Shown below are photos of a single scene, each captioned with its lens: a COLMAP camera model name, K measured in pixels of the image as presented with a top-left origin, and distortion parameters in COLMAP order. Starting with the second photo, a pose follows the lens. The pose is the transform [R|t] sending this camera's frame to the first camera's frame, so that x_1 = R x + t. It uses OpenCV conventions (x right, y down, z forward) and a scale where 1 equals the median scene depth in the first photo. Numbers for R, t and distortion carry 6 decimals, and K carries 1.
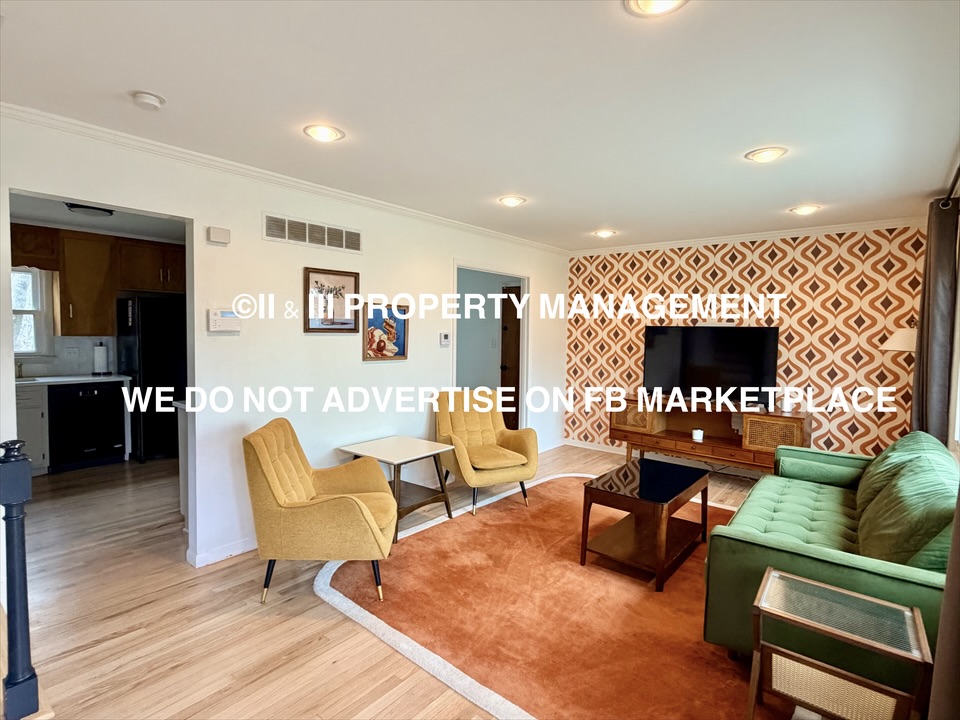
lens RADIAL K [[494.0, 0, 485.9], [0, 494.0, 359.5], [0, 0, 1]] dist [0.002381, 0.000146]
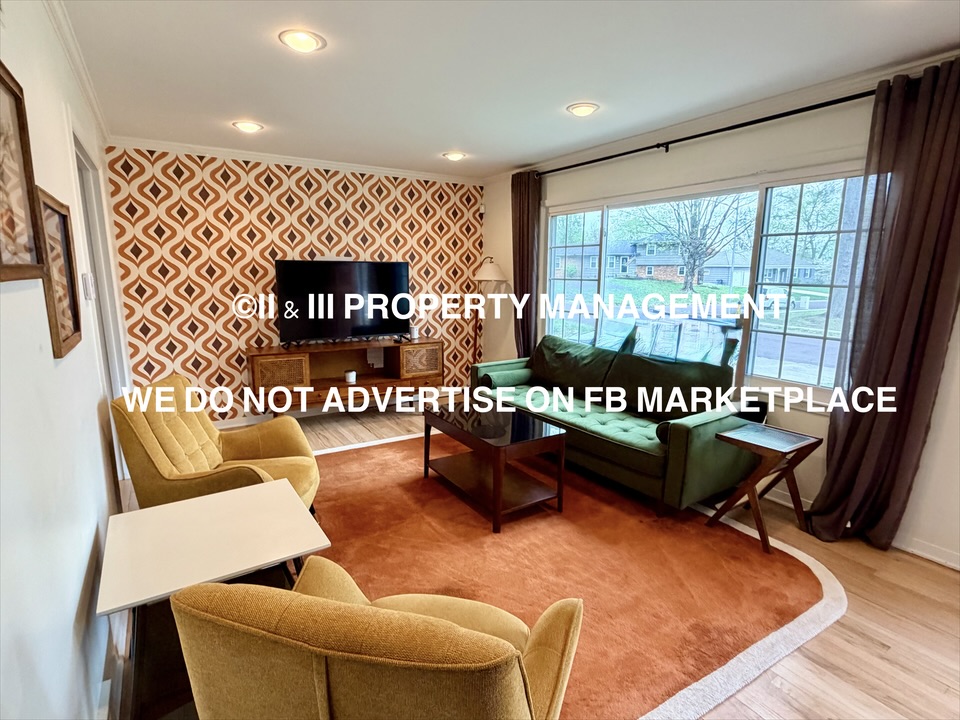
lens RADIAL K [[494.0, 0, 485.9], [0, 494.0, 359.5], [0, 0, 1]] dist [0.002381, 0.000146]
pose [[0.317561, -0.195491, 0.927867, -0.617975], [0.047885, 0.980575, 0.190207, -0.083232], [-0.947028, -0.015972, 0.320754, 0.732449]]
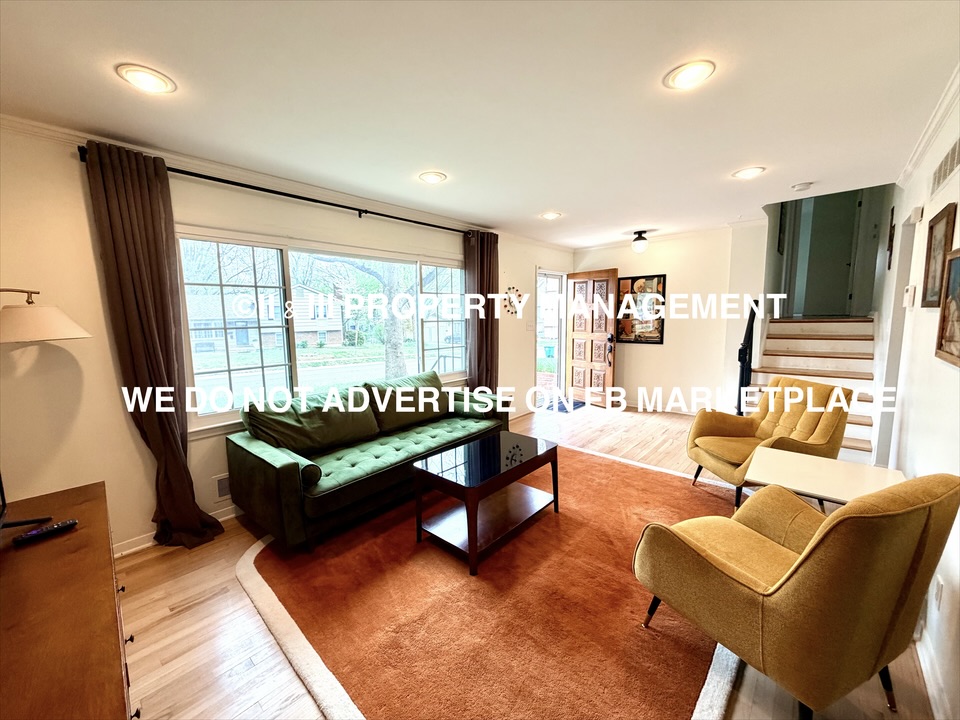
lens RADIAL K [[371.9, 0, 480.0], [0, 371.9, 360.0], [0, 0, 1]] dist [0.000770, 0.000050]
pose [[-0.997896, -0.019195, 0.061928, 0.350385], [-0.008486, 0.985623, 0.168748, -0.103680], [-0.064277, 0.167867, -0.983712, 1.876859]]
